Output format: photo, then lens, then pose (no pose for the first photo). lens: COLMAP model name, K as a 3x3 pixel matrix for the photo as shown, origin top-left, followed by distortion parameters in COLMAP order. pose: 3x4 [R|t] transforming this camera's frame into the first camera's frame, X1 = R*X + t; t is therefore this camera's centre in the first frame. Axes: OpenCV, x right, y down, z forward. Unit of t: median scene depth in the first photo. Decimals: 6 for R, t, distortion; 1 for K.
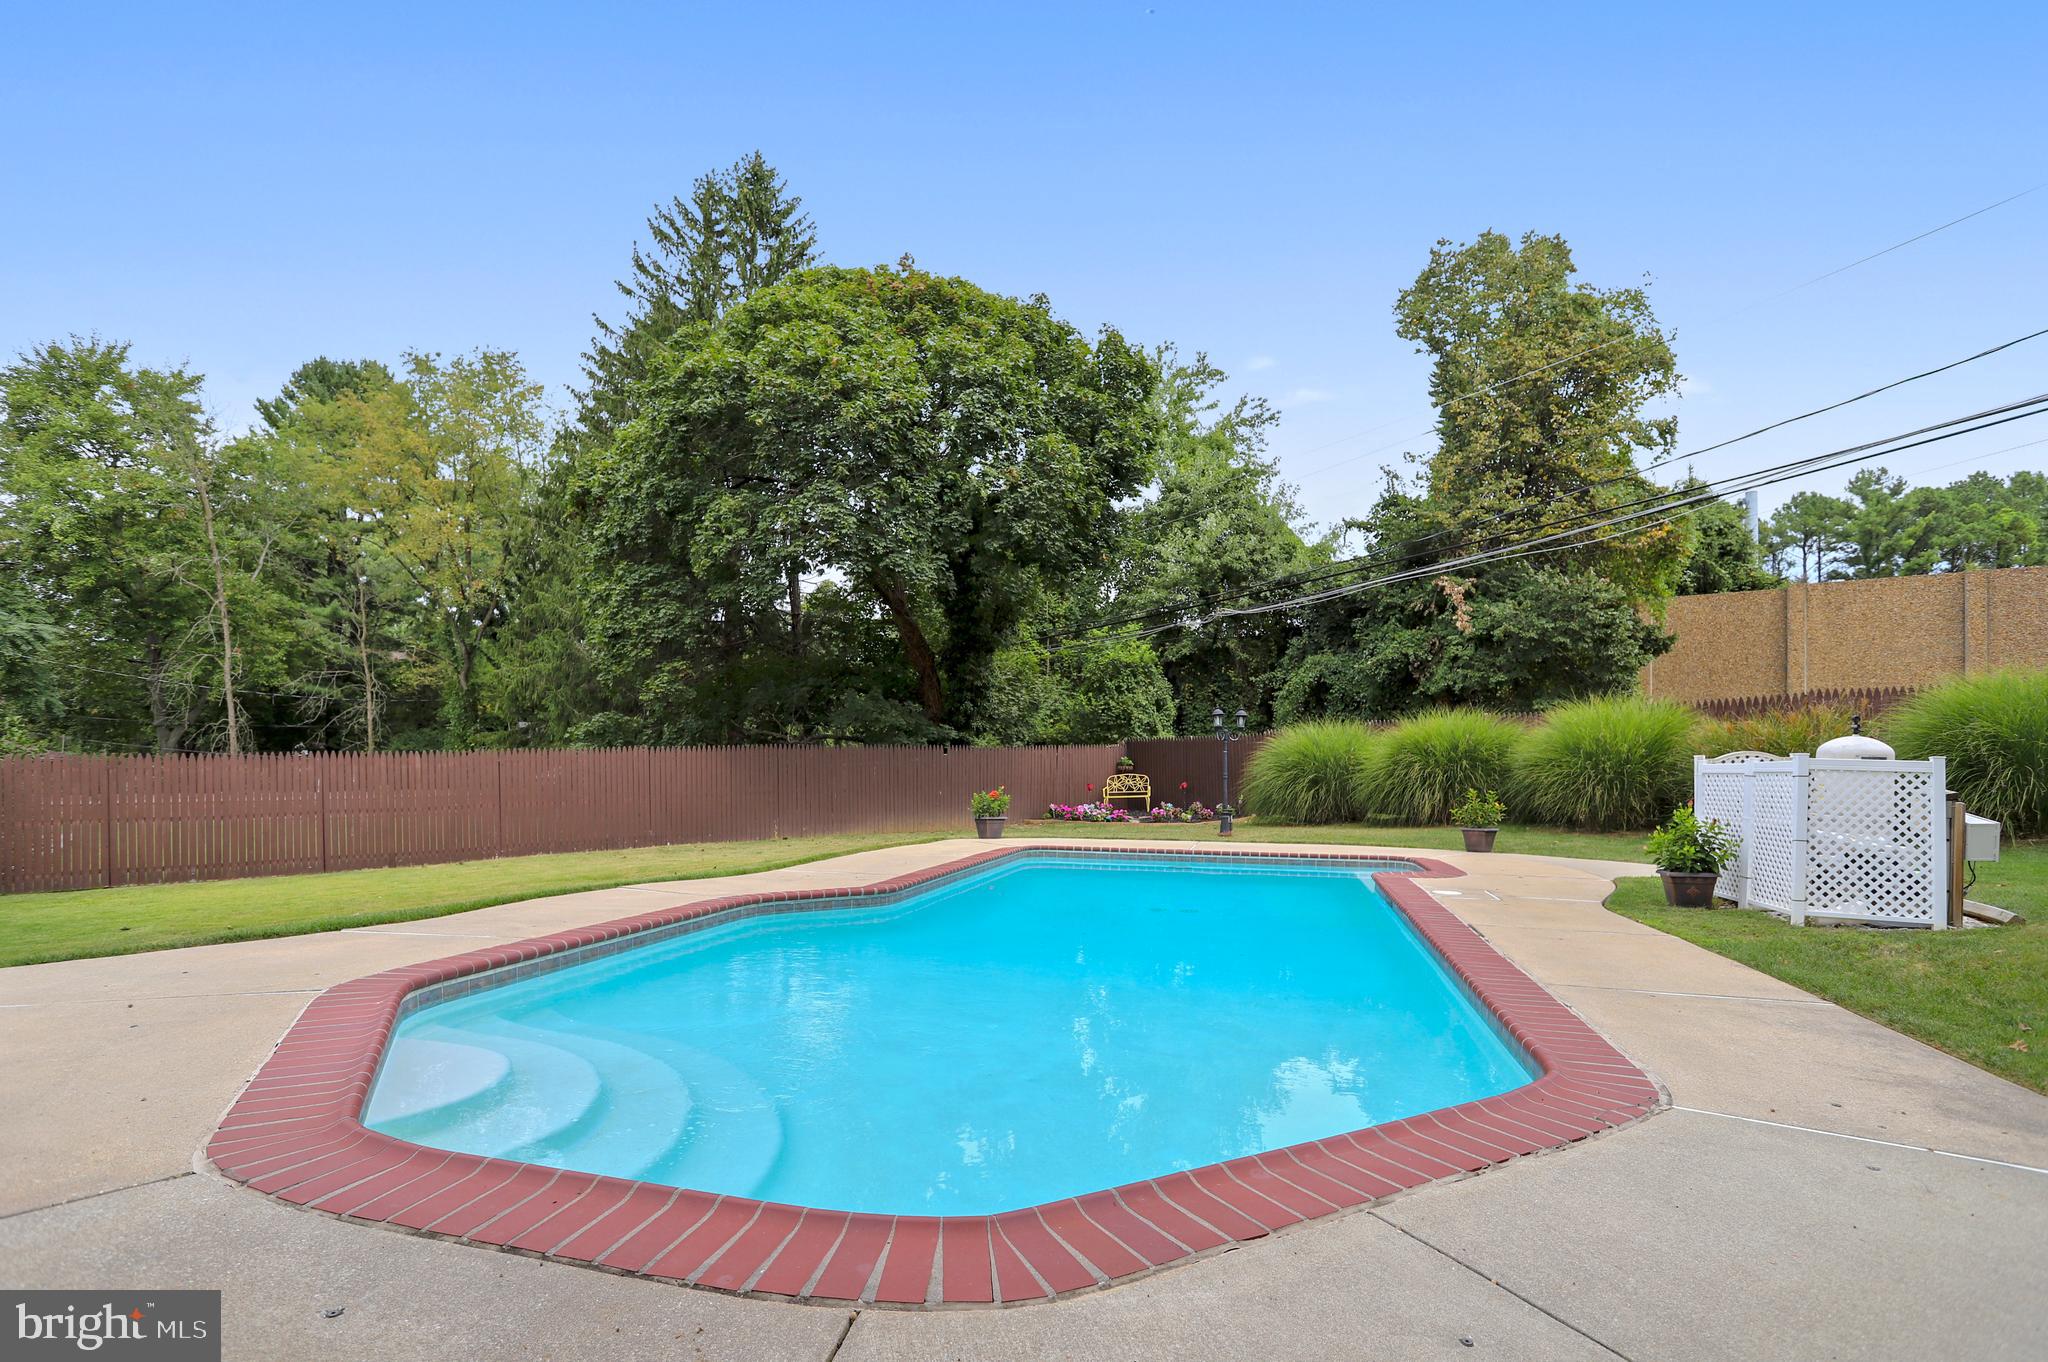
lens RADIAL K [[1004.9, 0, 1031.1], [0, 1004.9, 761.0], [0, 0, 1]] dist [-0.004267, 0.000089]
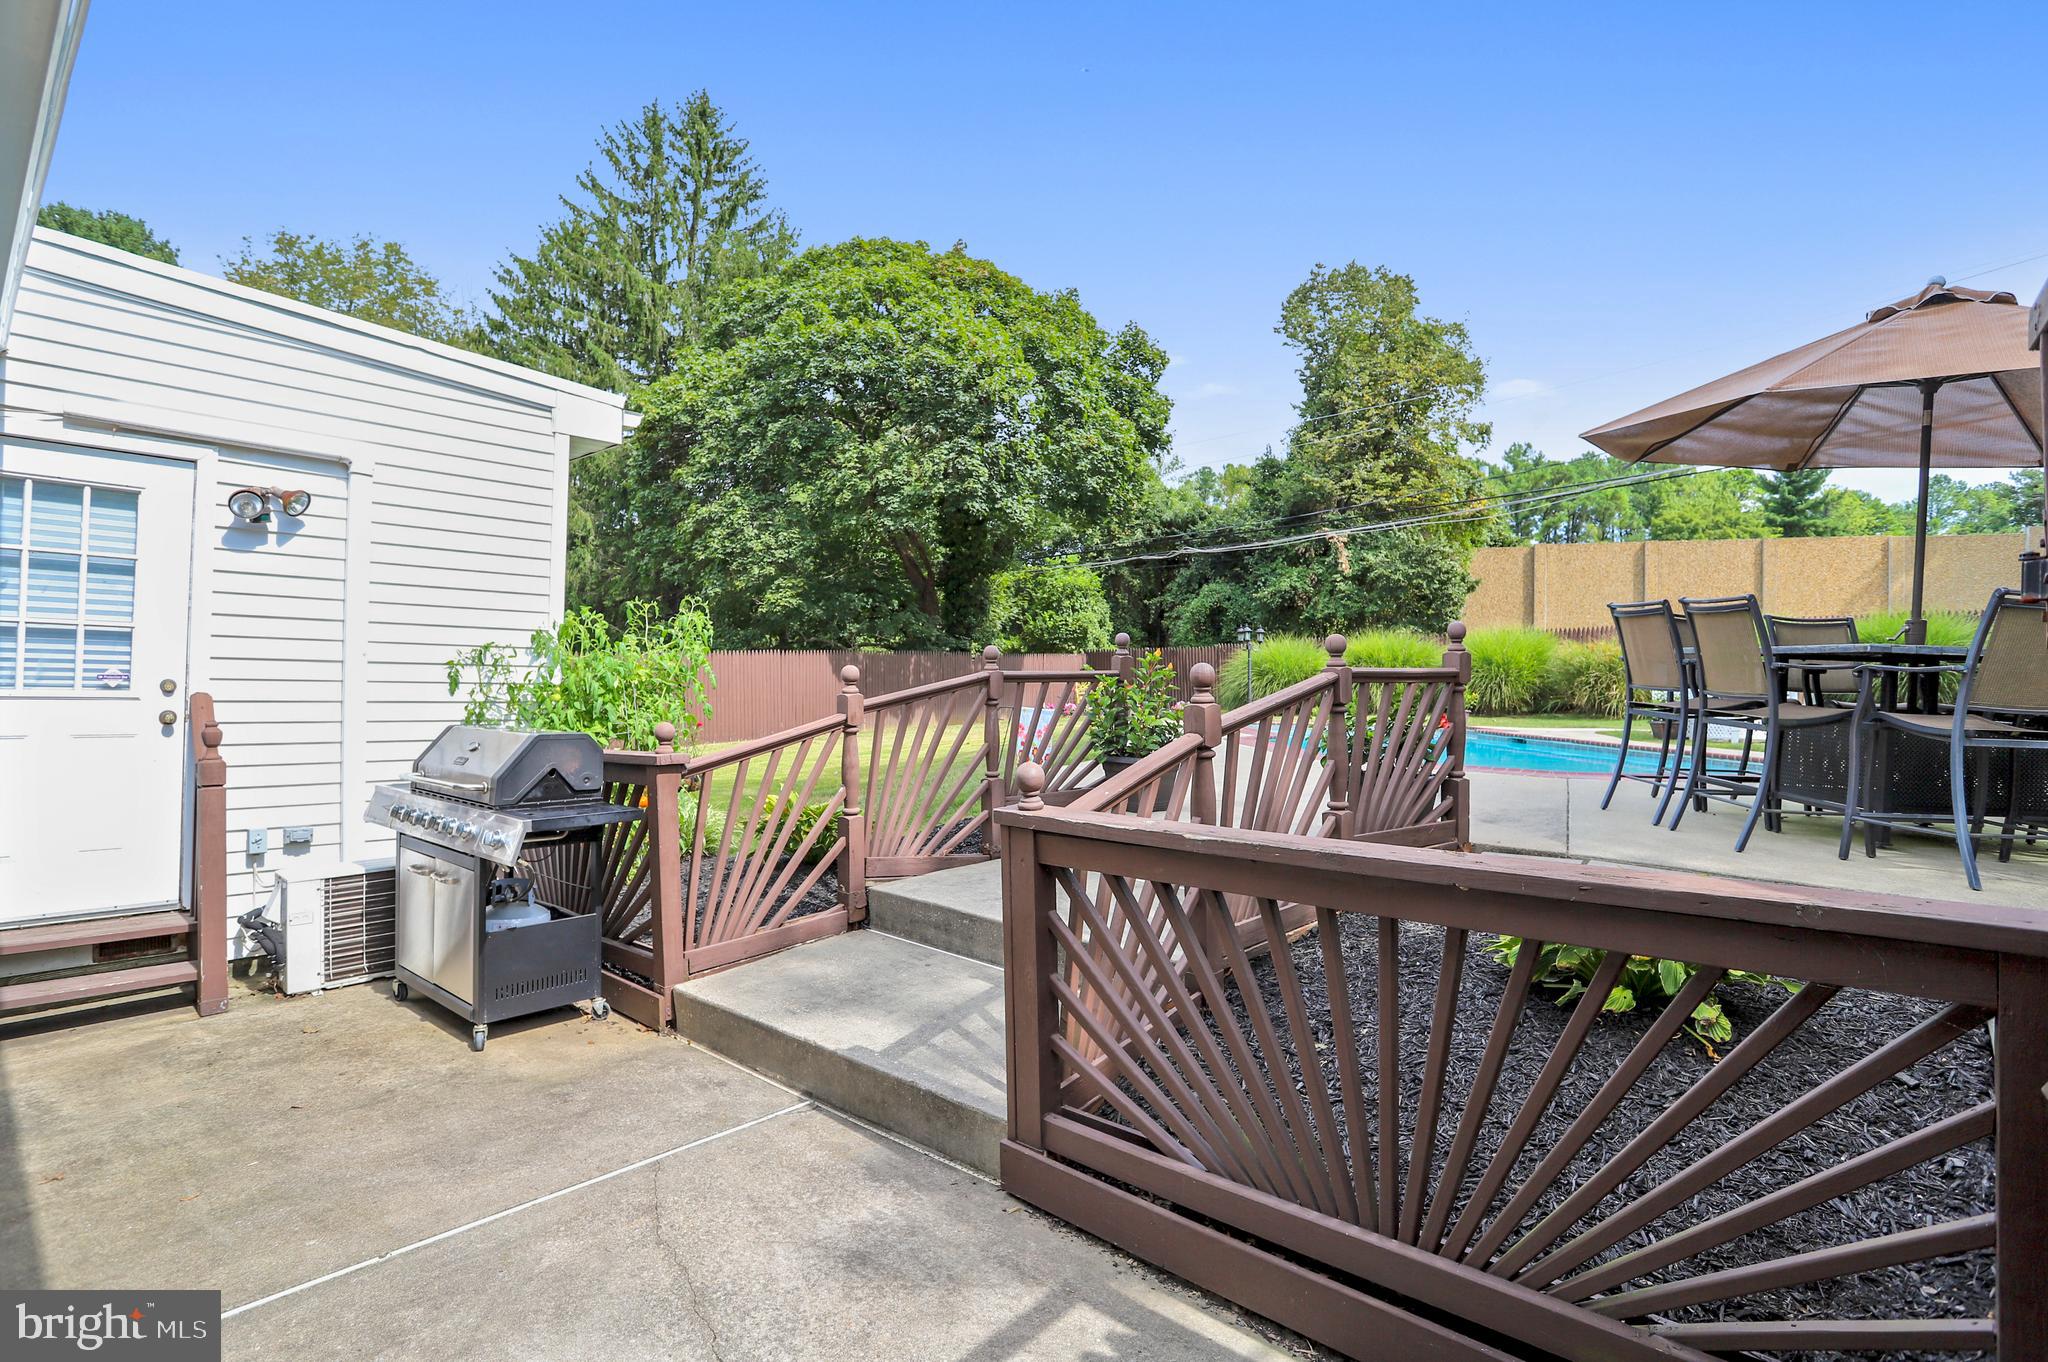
lens RADIAL K [[996.7, 0, 1024.0], [0, 996.7, 681.0], [0, 0, 1]] dist [-0.013976, -0.000646]
pose [[0.965768, 0.007753, 0.259290, -0.280180], [-0.009690, 0.999934, 0.006193, 0.008361], [-0.259225, -0.008493, 0.965780, -0.130793]]
